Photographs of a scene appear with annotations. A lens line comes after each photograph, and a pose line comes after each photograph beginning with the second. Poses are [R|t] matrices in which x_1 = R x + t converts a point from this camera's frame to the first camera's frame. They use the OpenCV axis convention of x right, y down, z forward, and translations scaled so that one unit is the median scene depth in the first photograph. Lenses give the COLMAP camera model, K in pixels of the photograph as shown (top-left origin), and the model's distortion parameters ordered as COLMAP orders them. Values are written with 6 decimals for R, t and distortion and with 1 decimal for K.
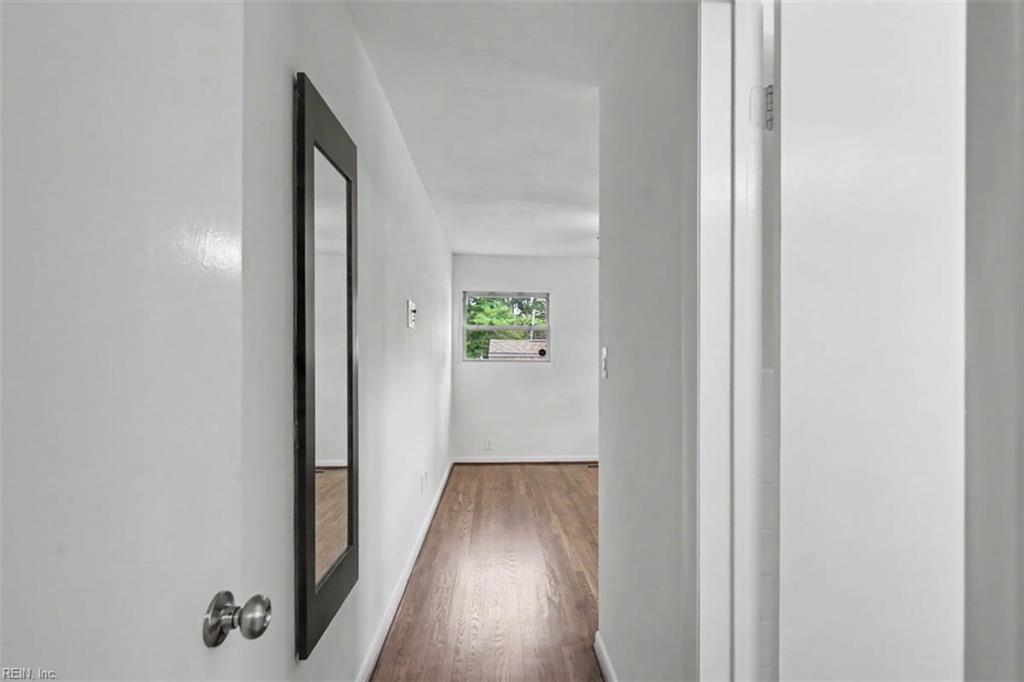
lens RADIAL K [[476.0, 0, 524.7], [0, 476.0, 356.4], [0, 0, 1]] dist [-0.000338, -0.000507]
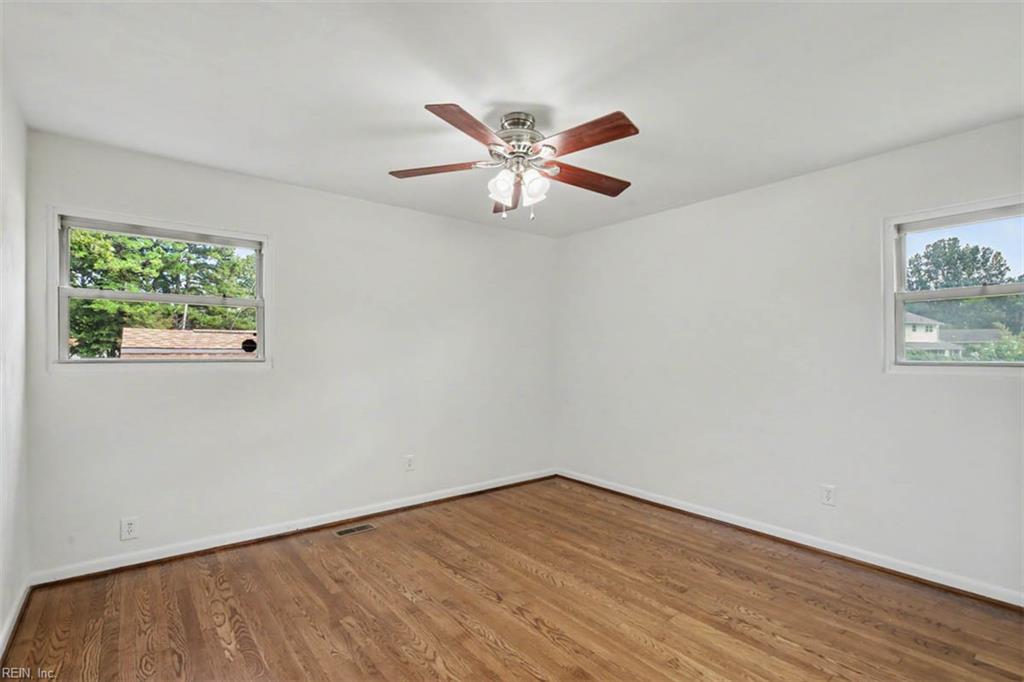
lens RADIAL K [[485.9, 0, 514.0], [0, 485.9, 352.5], [0, 0, 1]] dist [0.000277, -0.000186]
pose [[0.819178, -0.002415, 0.573534, -0.037025], [0.002892, 0.999996, 0.000081, 0.000739], [-0.573532, 0.001593, 0.819182, 0.353934]]
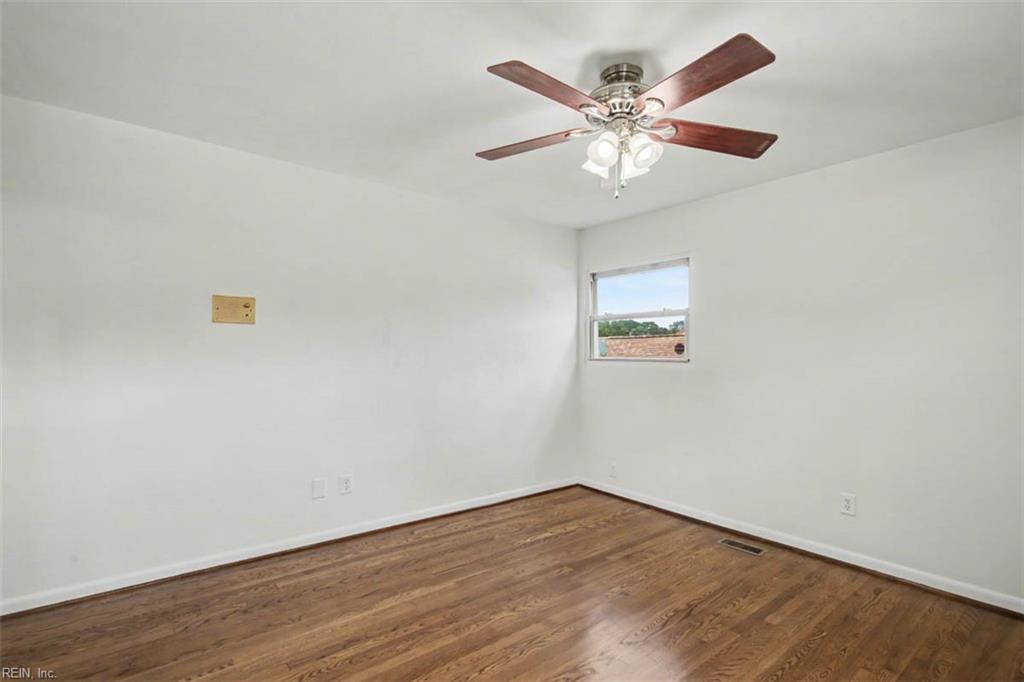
lens RADIAL K [[466.2, 0, 512.8], [0, 466.2, 354.2], [0, 0, 1]] dist [0.001646, 0.000152]
pose [[0.591739, 0.000242, -0.806130, 0.424799], [-0.007127, 0.999962, -0.004931, 0.006052], [0.806098, 0.008663, 0.591718, 0.435435]]
